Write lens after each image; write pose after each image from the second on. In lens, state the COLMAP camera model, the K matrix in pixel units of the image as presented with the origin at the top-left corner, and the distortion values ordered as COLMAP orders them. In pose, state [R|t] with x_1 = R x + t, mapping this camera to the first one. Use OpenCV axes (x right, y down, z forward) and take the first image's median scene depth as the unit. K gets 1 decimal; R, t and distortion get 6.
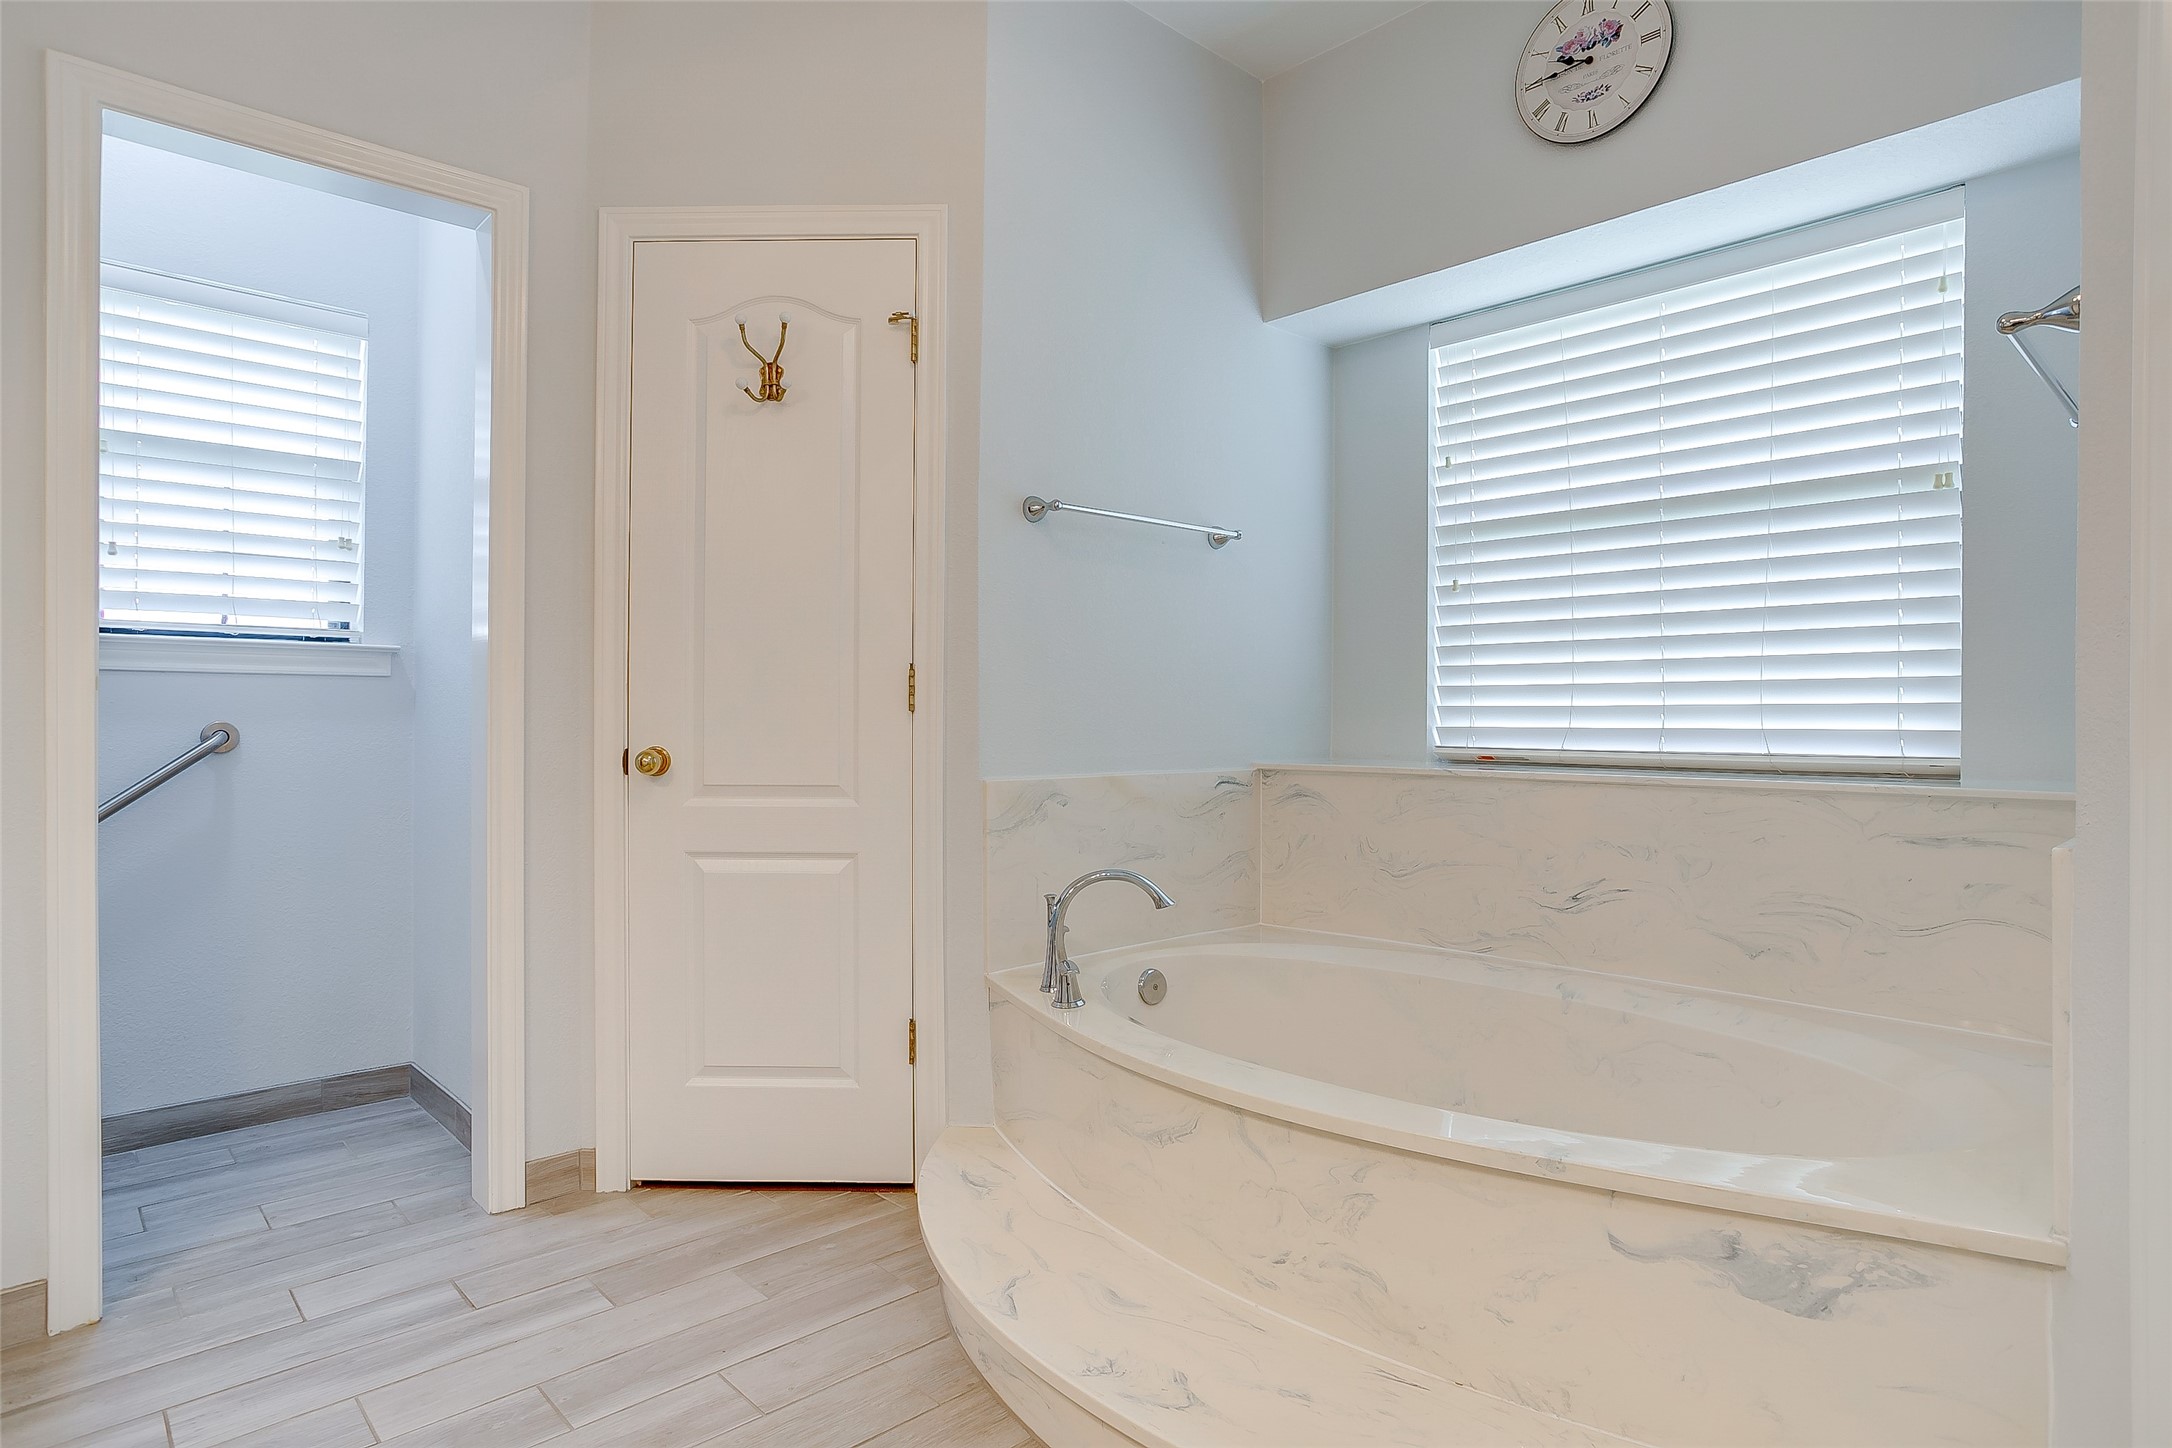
lens RADIAL K [[1174.0, 0, 1078.9], [0, 1174.0, 709.3], [0, 0, 1]] dist [-0.027416, 0.001297]
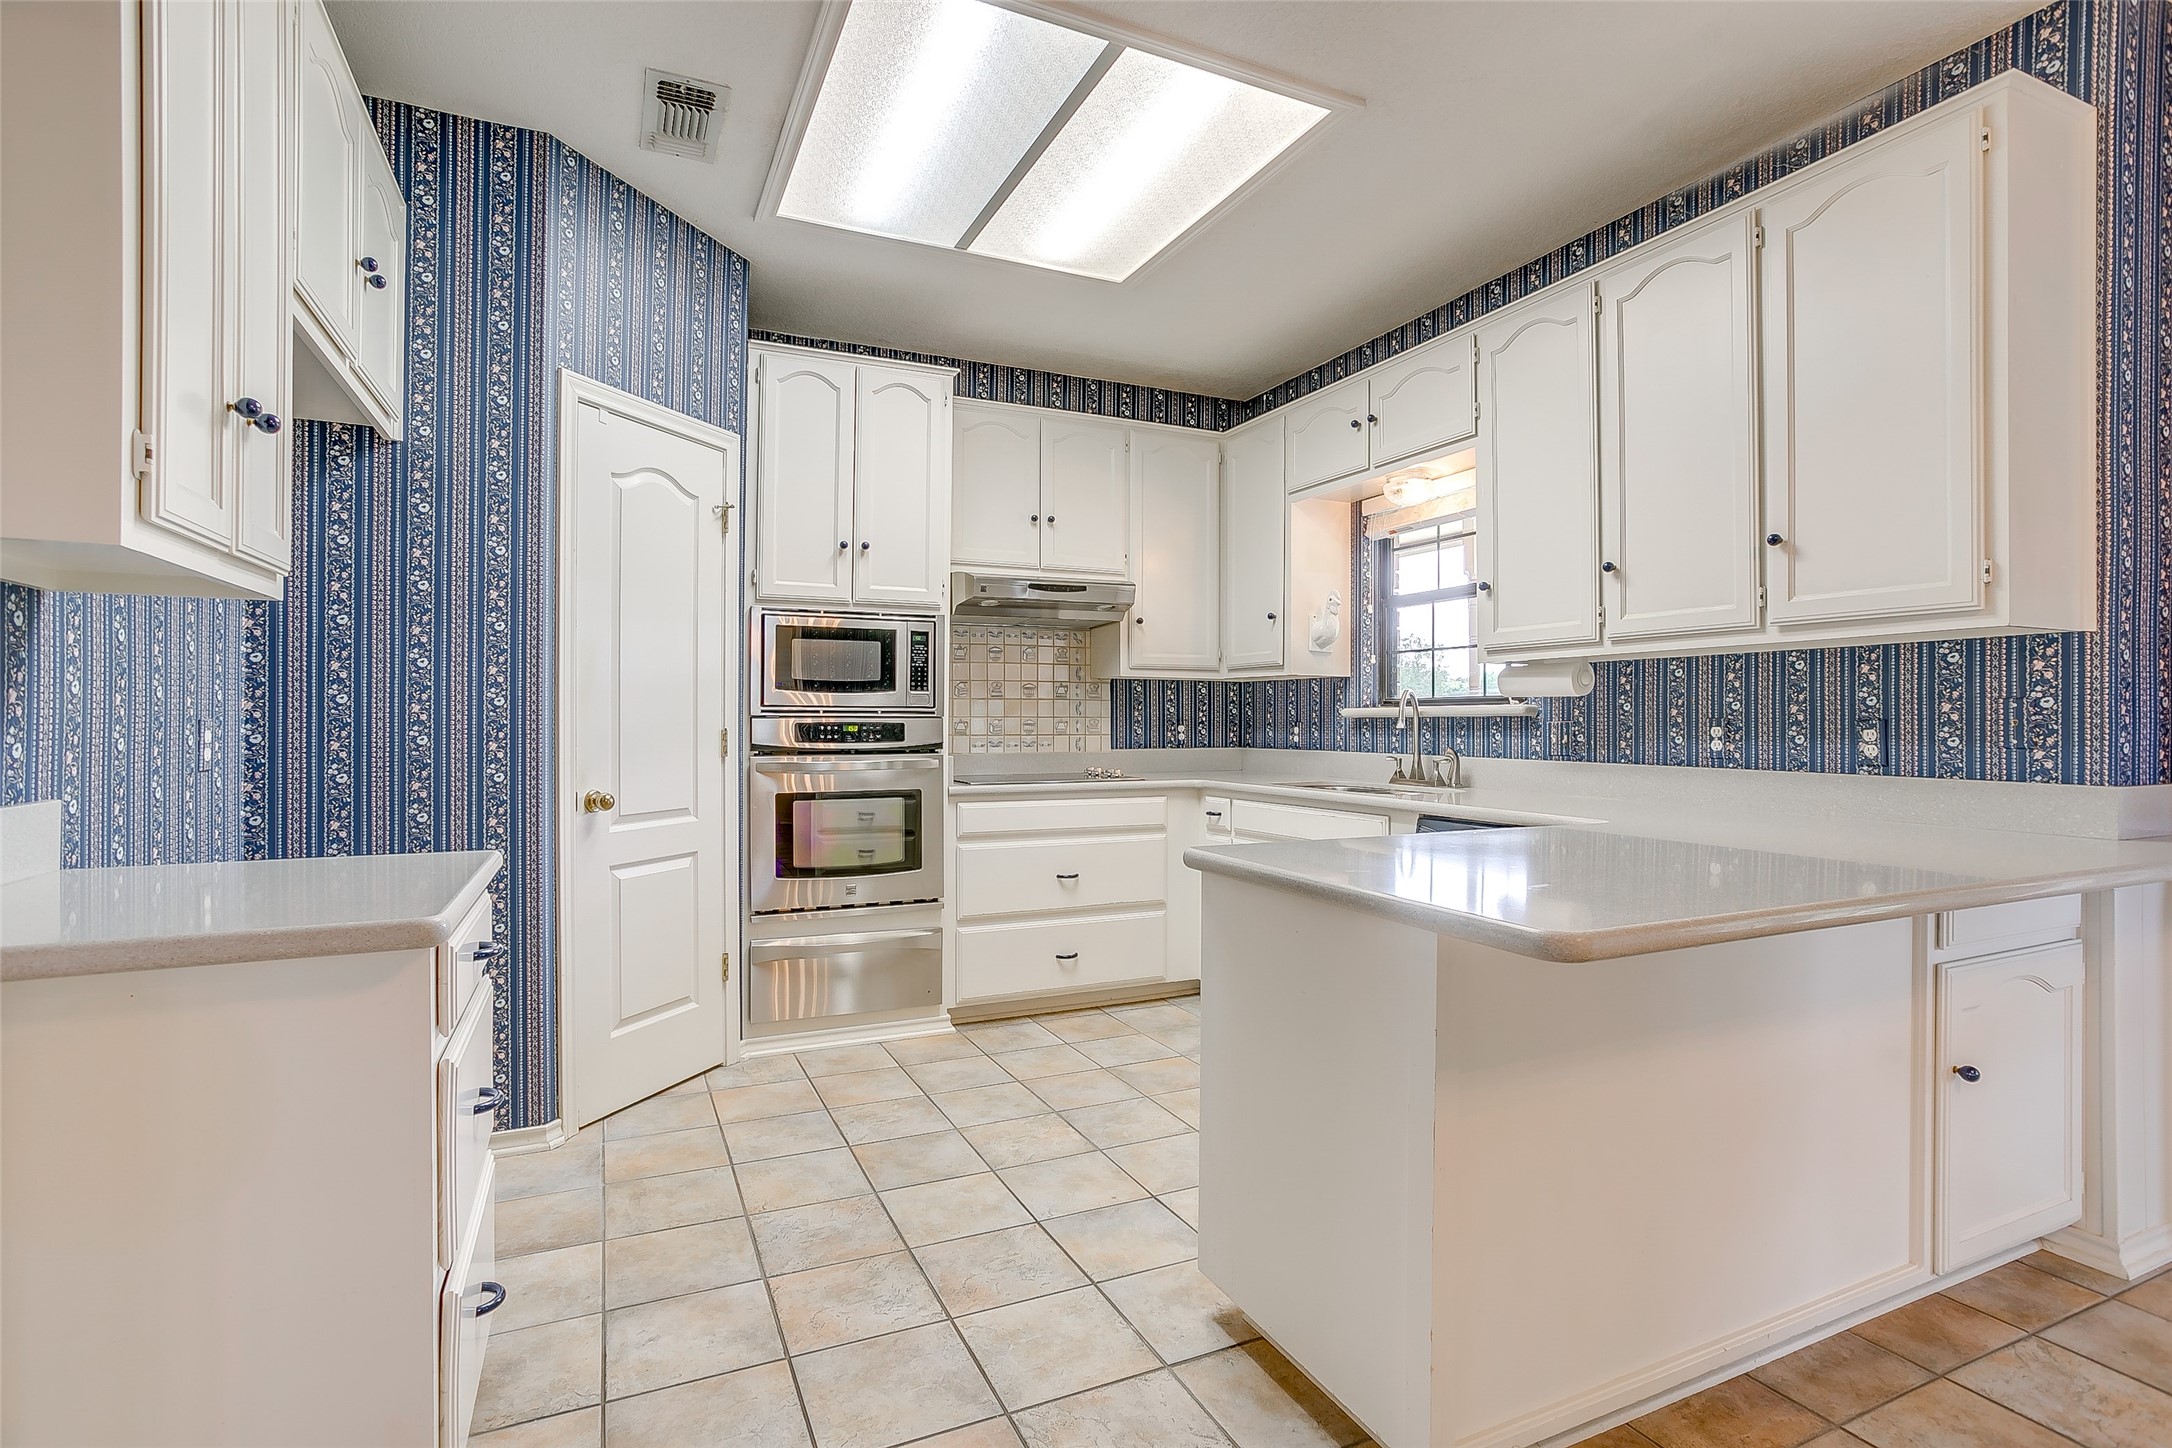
lens RADIAL K [[1051.1, 0, 1086.8], [0, 1051.1, 716.5], [0, 0, 1]] dist [-0.053224, 0.030024]
pose [[0.334039, 0.002600, 0.942556, -1.294604], [-0.004341, 0.999990, -0.001220, -0.053208], [-0.942549, -0.003685, 0.334047, 0.074961]]
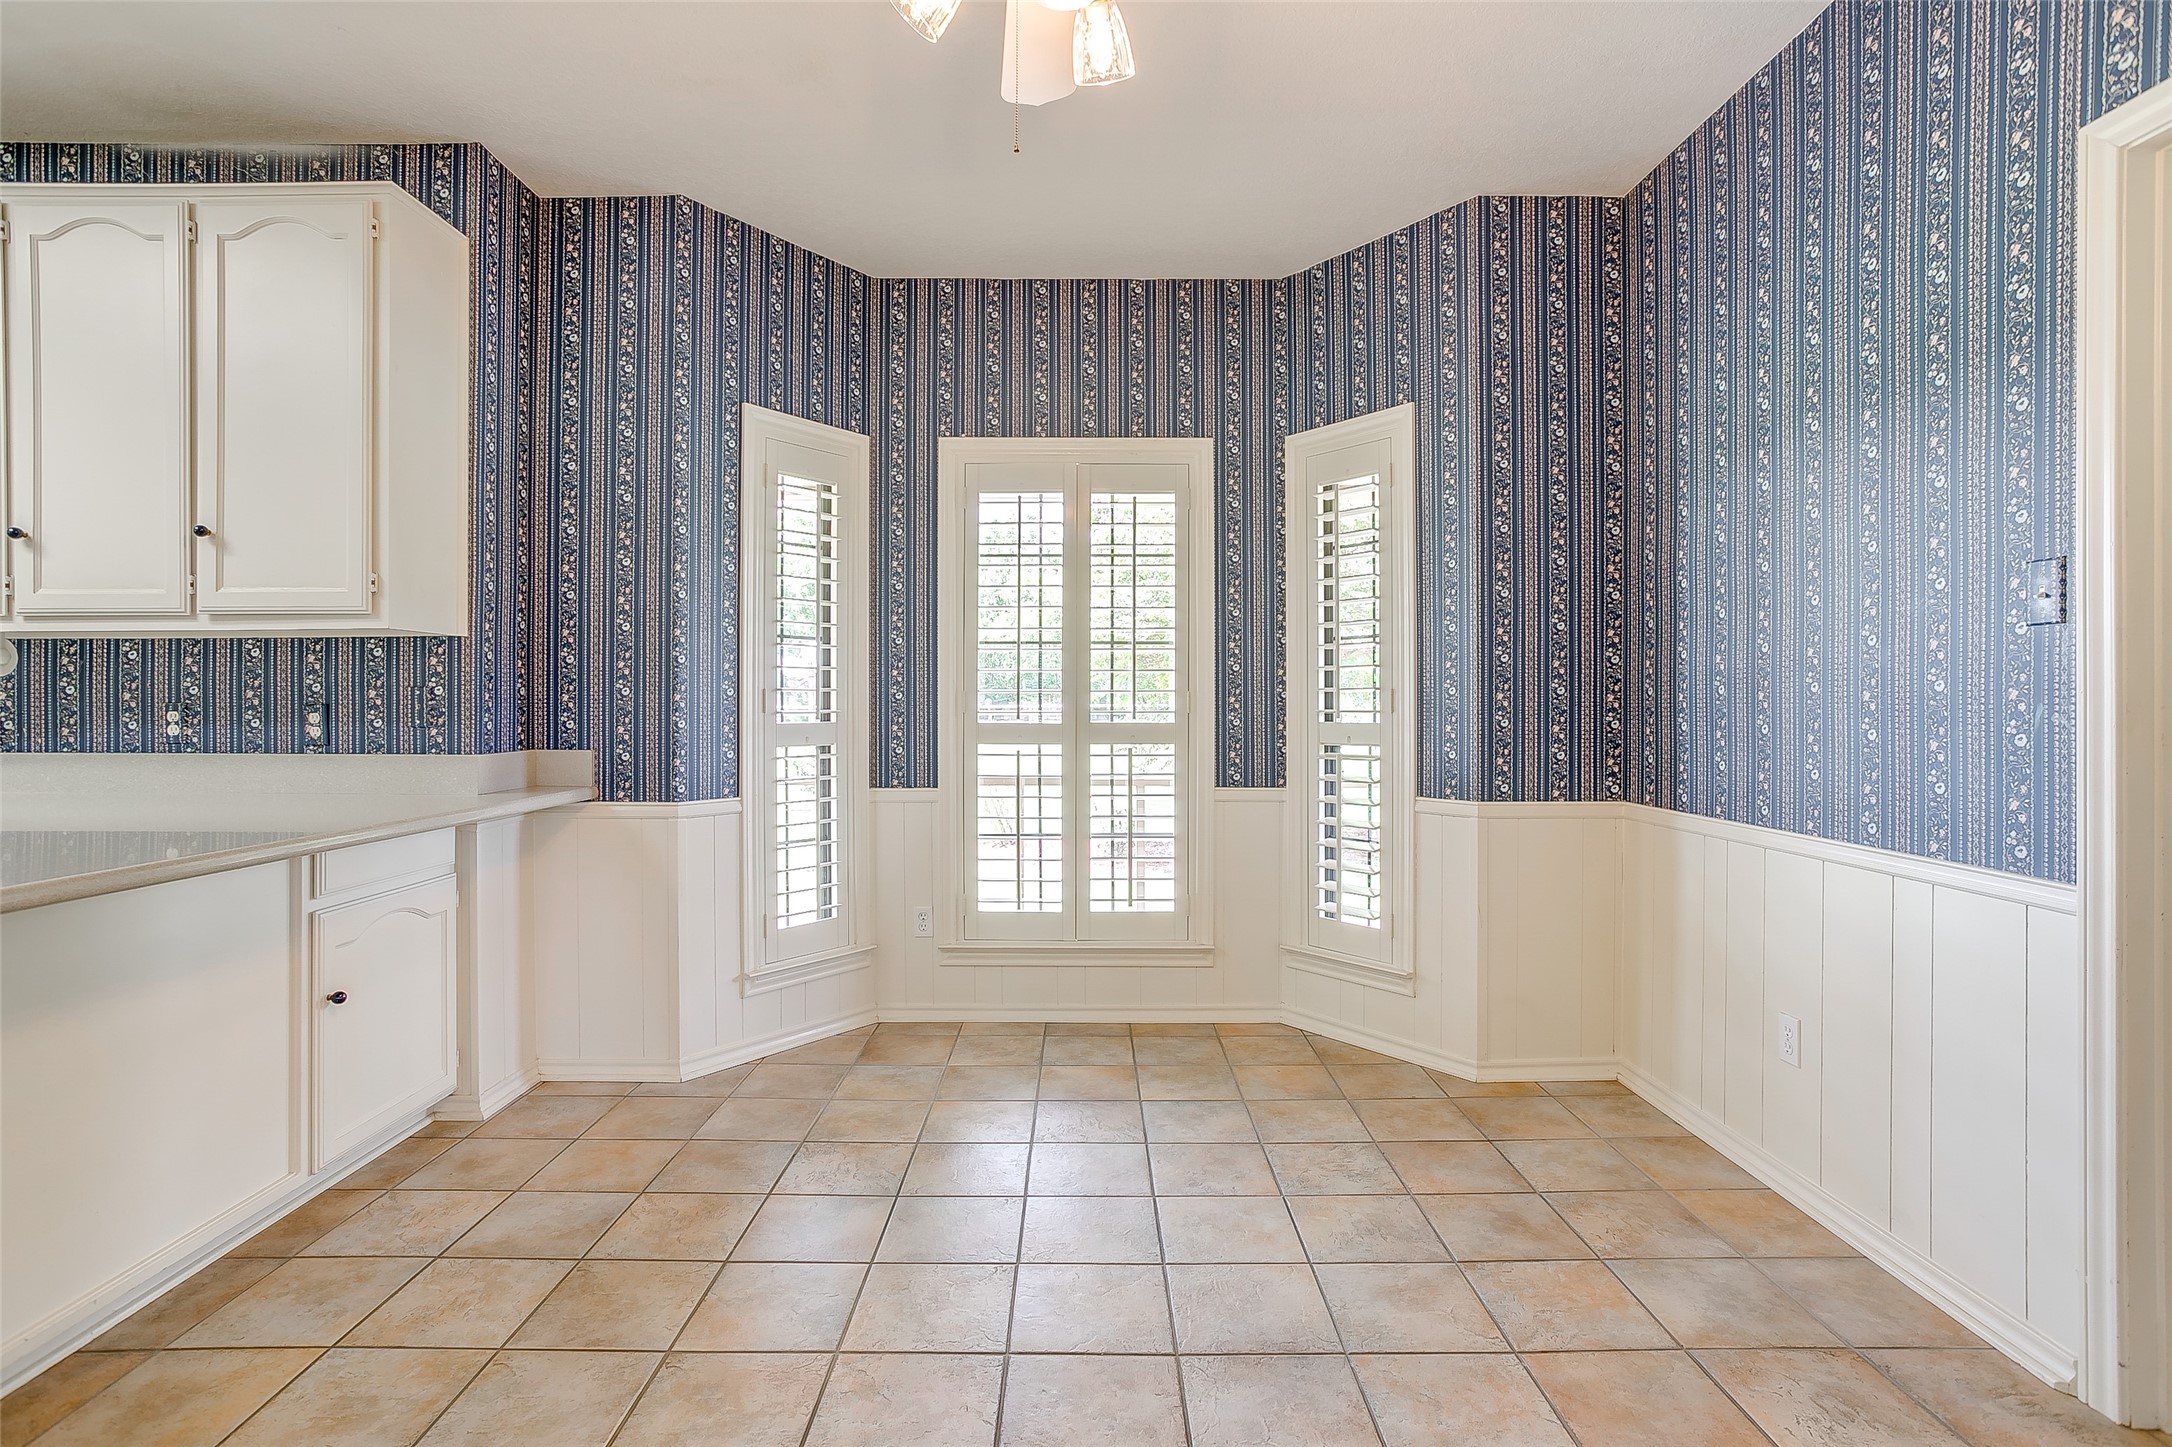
lens RADIAL K [[1051.1, 0, 1083.2], [0, 1051.1, 707.1], [0, 0, 1]] dist [-0.053224, 0.030024]
pose [[-0.710811, -0.003939, 0.703372, -1.485708], [-0.003675, 0.999991, 0.001886, -0.056861], [-0.703373, -0.001244, -0.710819, -0.108366]]
